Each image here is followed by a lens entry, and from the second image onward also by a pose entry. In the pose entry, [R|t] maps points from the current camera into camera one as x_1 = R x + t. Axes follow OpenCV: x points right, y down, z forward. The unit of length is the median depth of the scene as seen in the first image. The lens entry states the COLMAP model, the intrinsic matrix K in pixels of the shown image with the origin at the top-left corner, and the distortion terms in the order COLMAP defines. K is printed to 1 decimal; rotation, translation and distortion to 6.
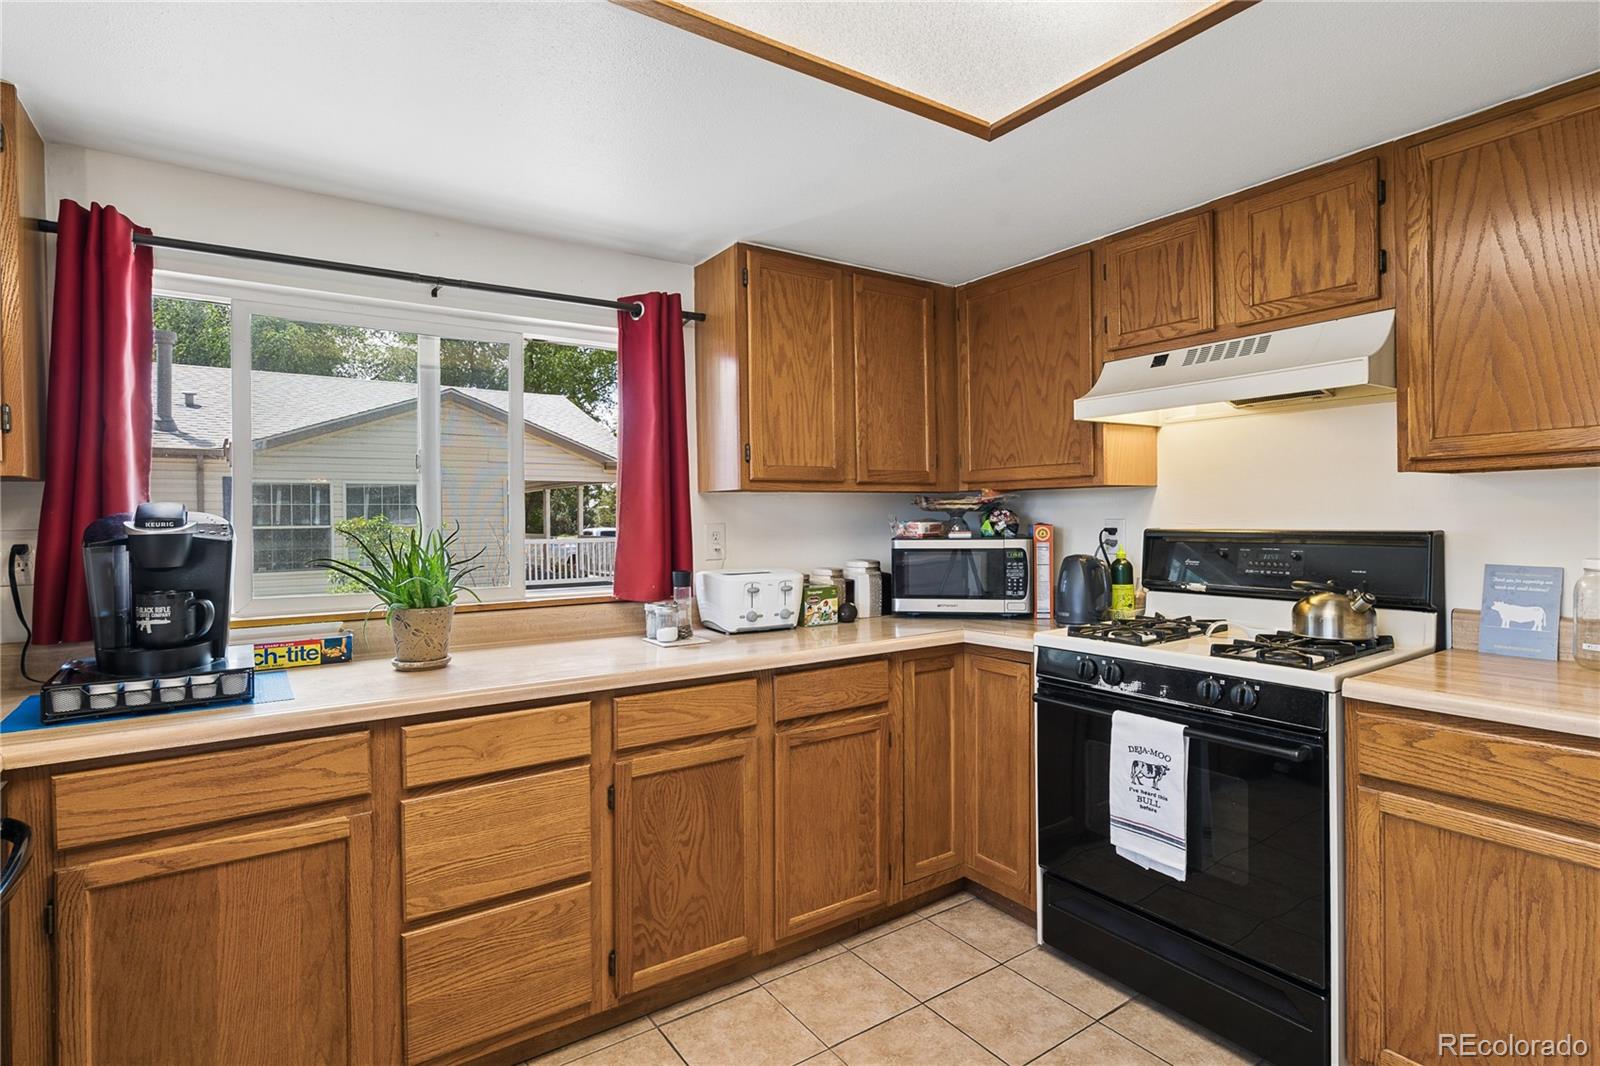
lens RADIAL K [[796.9, 0, 790.3], [0, 796.9, 525.8], [0, 0, 1]] dist [-0.001953, 0.000970]
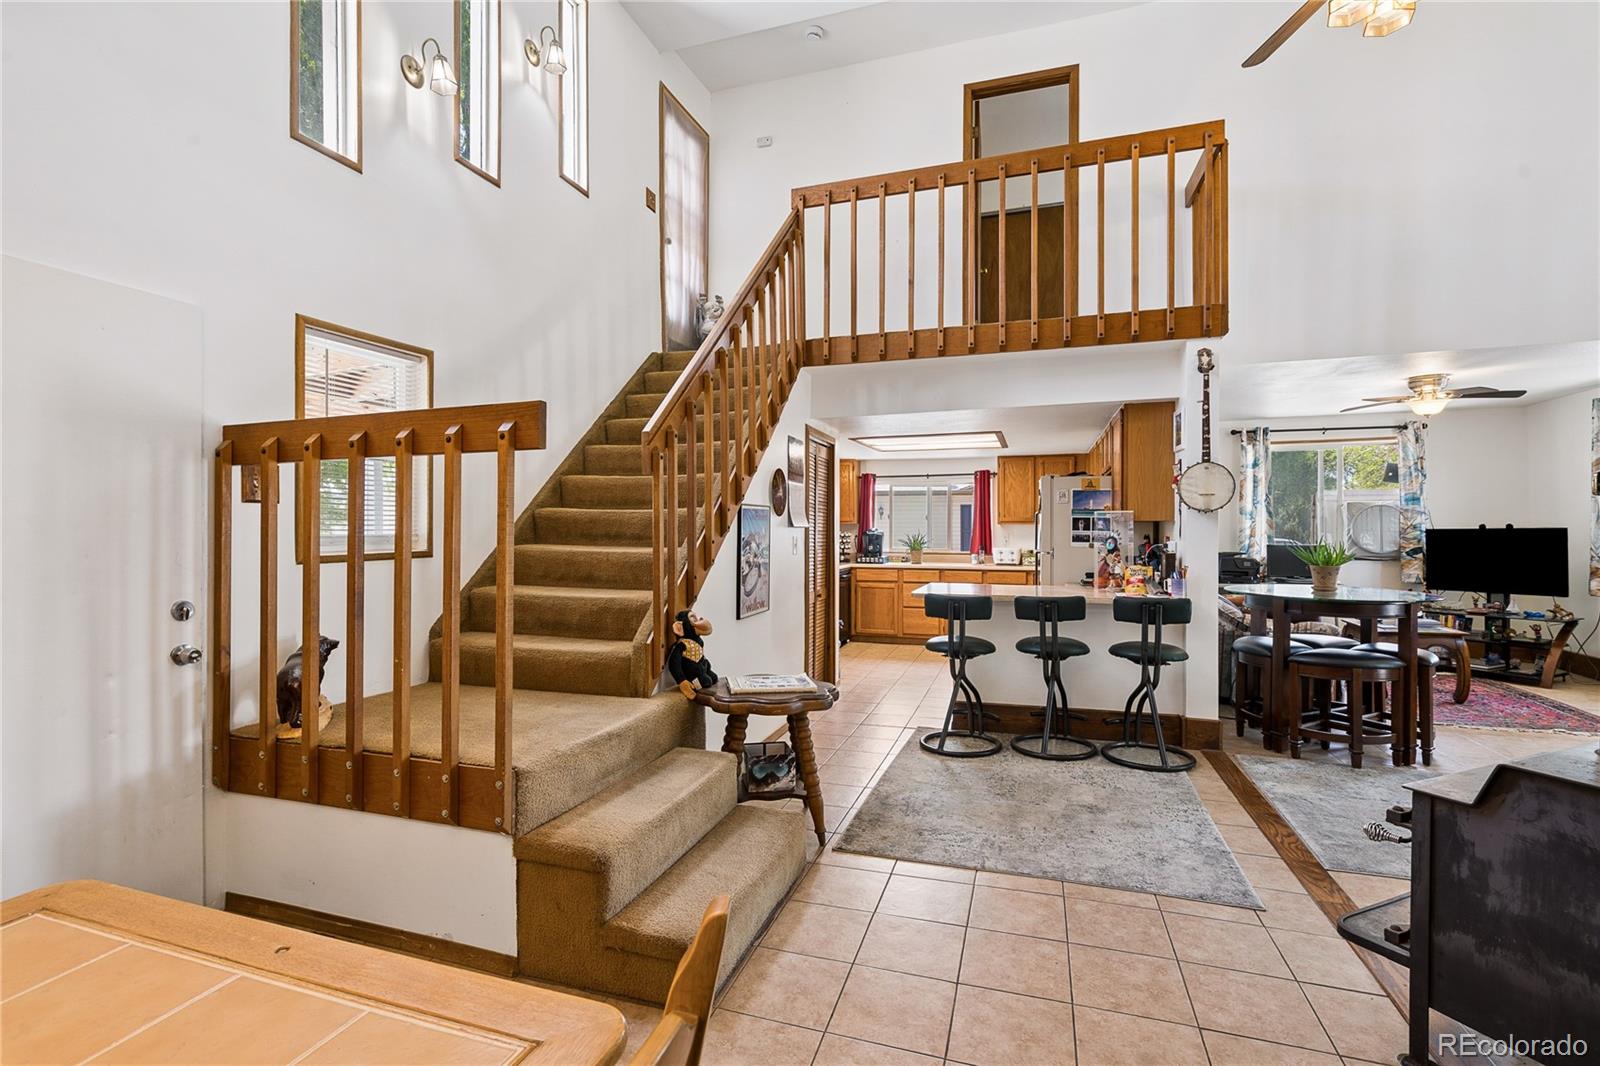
lens RADIAL K [[740.0, 0, 787.3], [0, 740.0, 524.9], [0, 0, 1]] dist [-0.004369, 0.002701]
pose [[0.606927, 0.007409, -0.794723, 2.446704], [-0.015588, 0.999875, -0.002583, -0.023054], [0.794605, 0.013956, 0.606967, -2.167442]]
